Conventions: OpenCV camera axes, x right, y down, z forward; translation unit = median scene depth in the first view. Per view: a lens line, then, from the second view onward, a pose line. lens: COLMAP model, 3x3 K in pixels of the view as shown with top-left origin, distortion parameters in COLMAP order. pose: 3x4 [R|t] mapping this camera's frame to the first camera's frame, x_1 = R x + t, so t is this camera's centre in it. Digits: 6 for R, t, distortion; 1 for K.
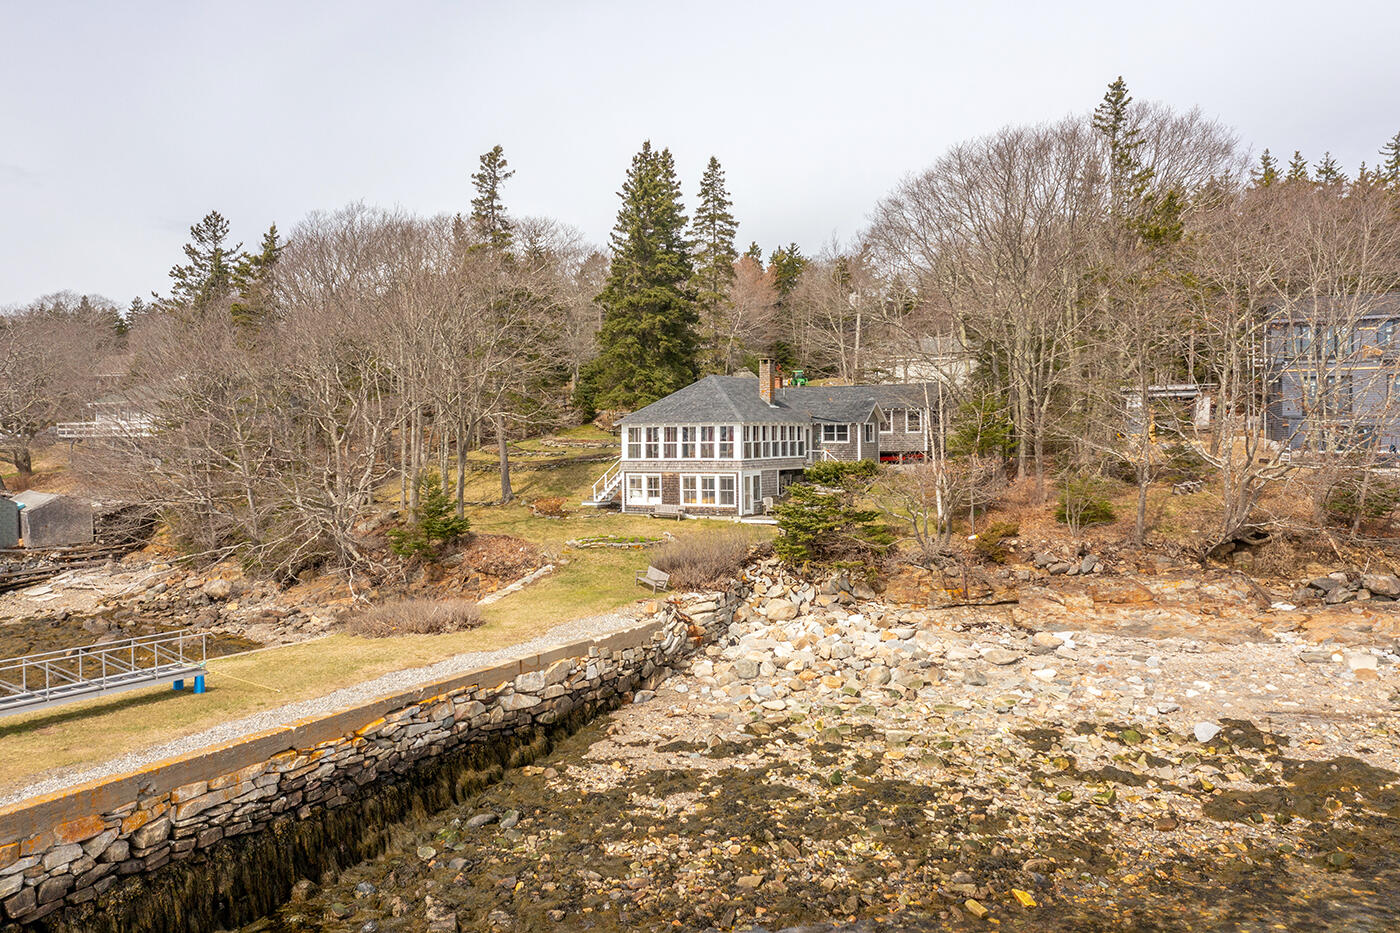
lens RADIAL K [[1105.6, 0, 700.0], [0, 1105.6, 466.5], [0, 0, 1]] dist [-0.003775, -0.003067]
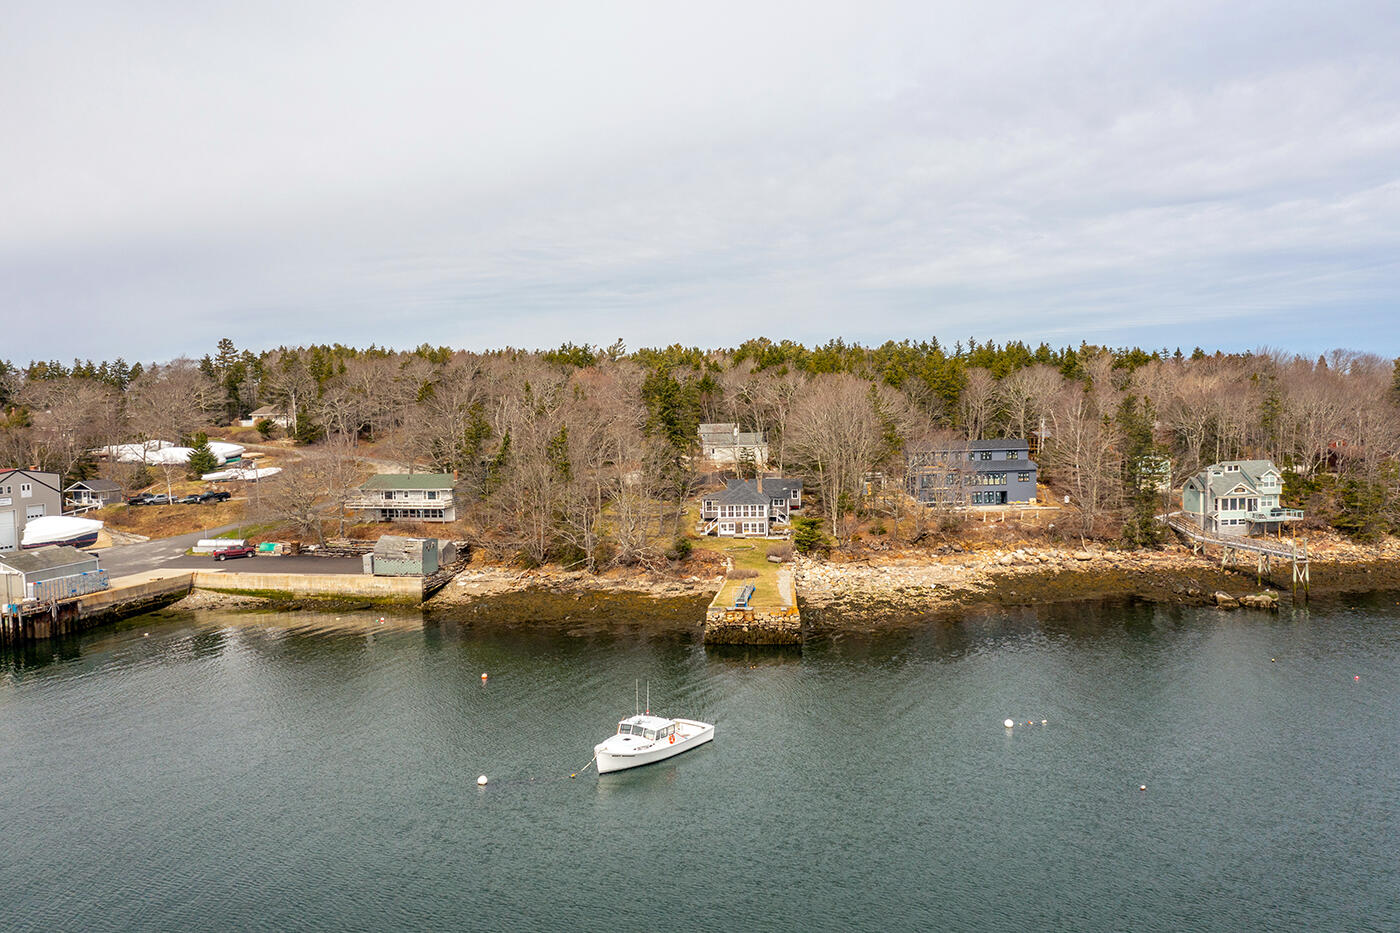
lens RADIAL K [[1095.5, 0, 700.0], [0, 1095.5, 466.5], [0, 0, 1]] dist [-0.000061, 0.010843]
pose [[0.916770, -0.031583, 0.398165, -1.342115], [0.021751, 0.999337, 0.029186, -0.240678], [-0.398822, -0.018096, 0.916850, -1.656524]]
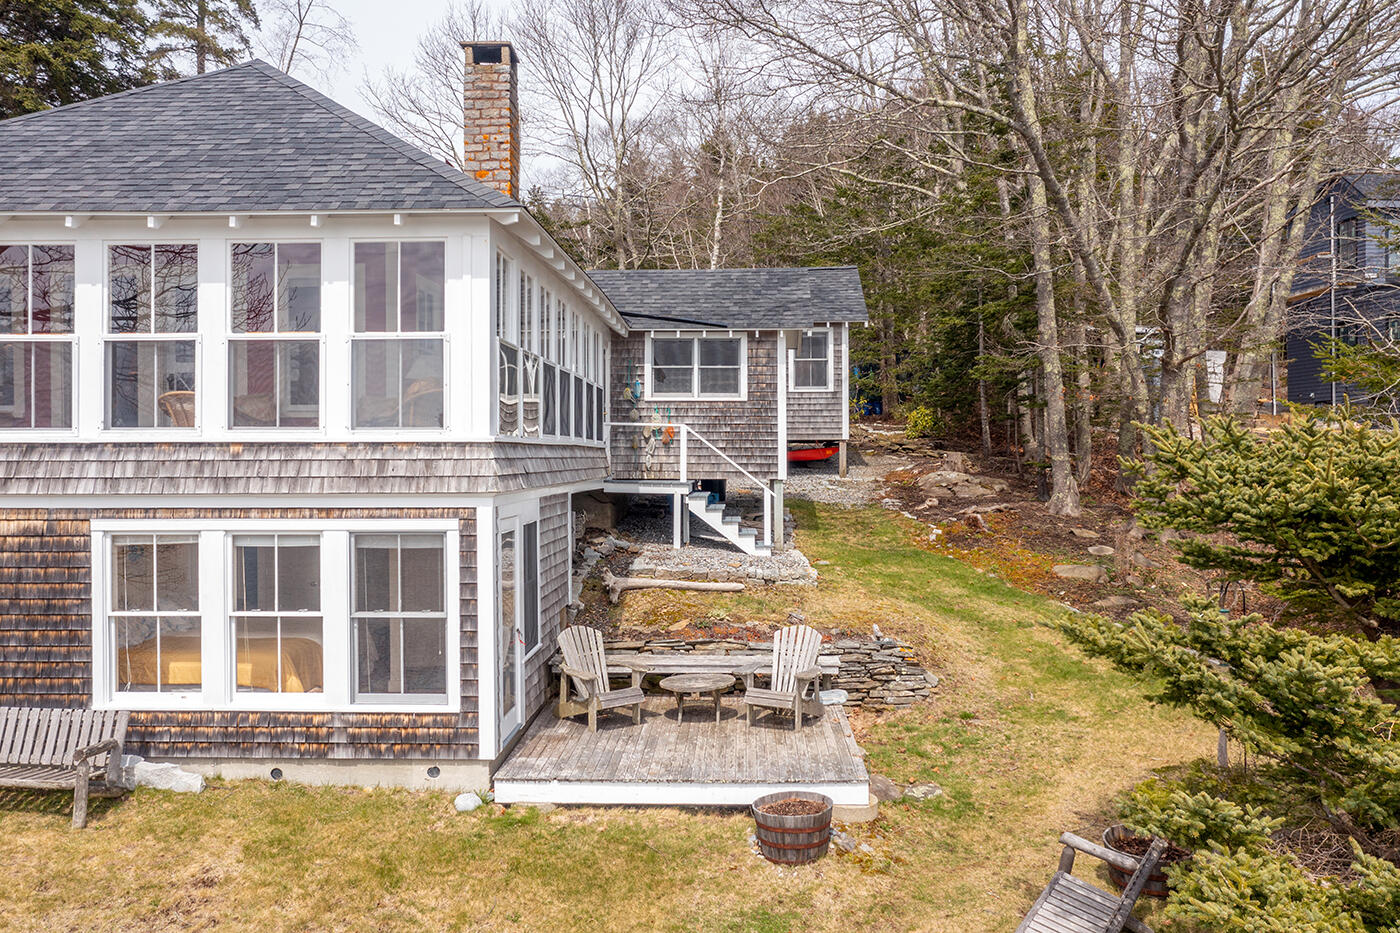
lens RADIAL K [[1105.6, 0, 700.0], [0, 1105.6, 466.5], [0, 0, 1]] dist [-0.003775, -0.003067]
pose [[0.885591, 0.004461, 0.464444, -0.015337], [0.005680, 0.999775, -0.020433, 0.002669], [-0.464430, 0.020733, 0.885367, 0.885933]]
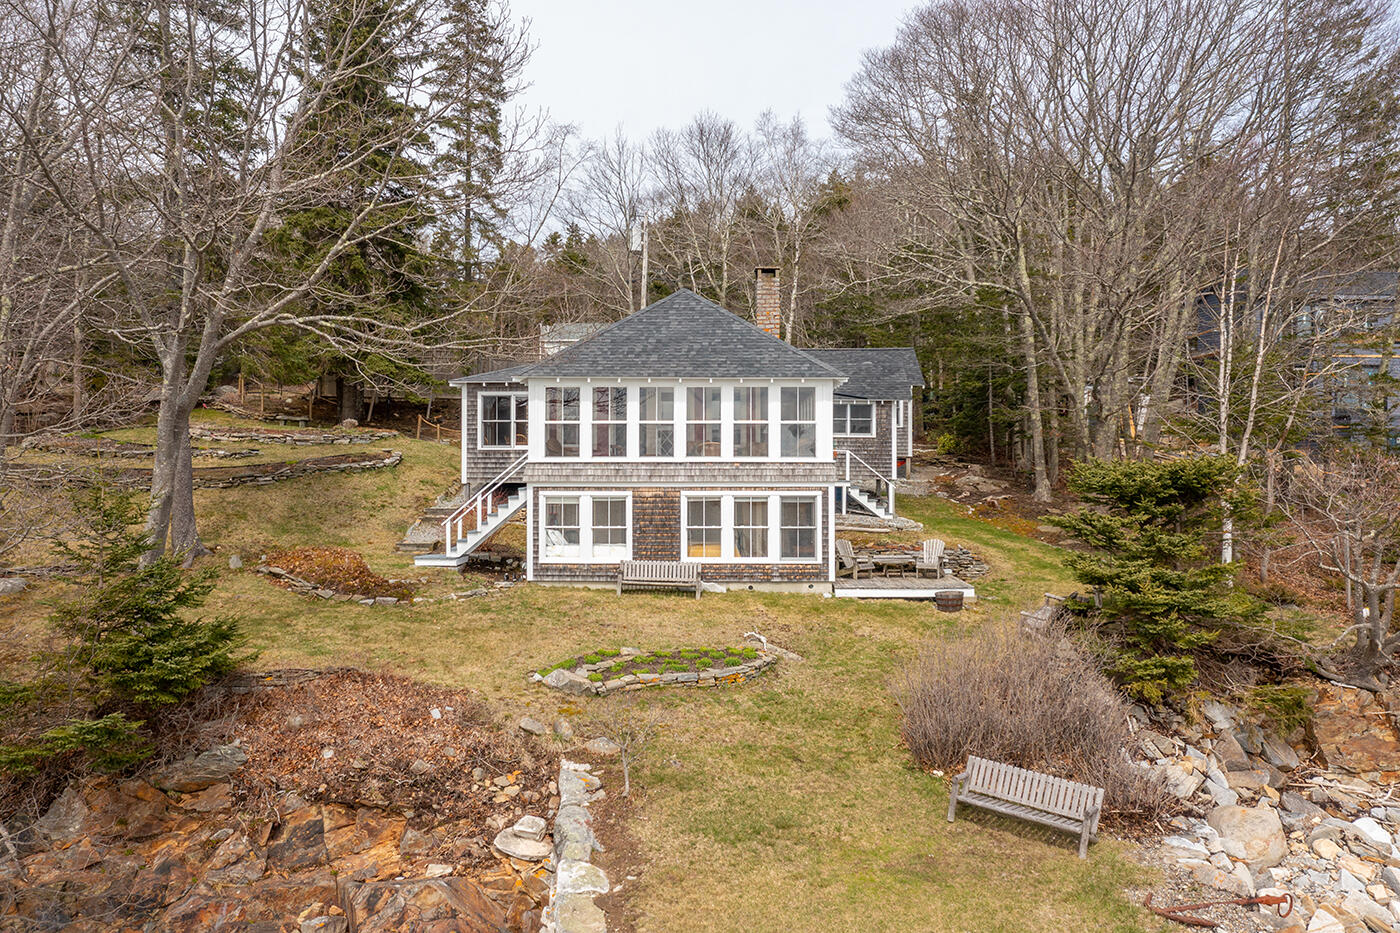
lens RADIAL K [[1121.6, 0, 700.0], [0, 1121.6, 466.5], [0, 0, 1]] dist [-0.024080, 0.007195]
pose [[0.872950, 0.011030, 0.487685, -0.255628], [0.002315, 0.999639, -0.026752, 0.009563], [-0.487804, 0.024482, 0.872610, 0.658706]]
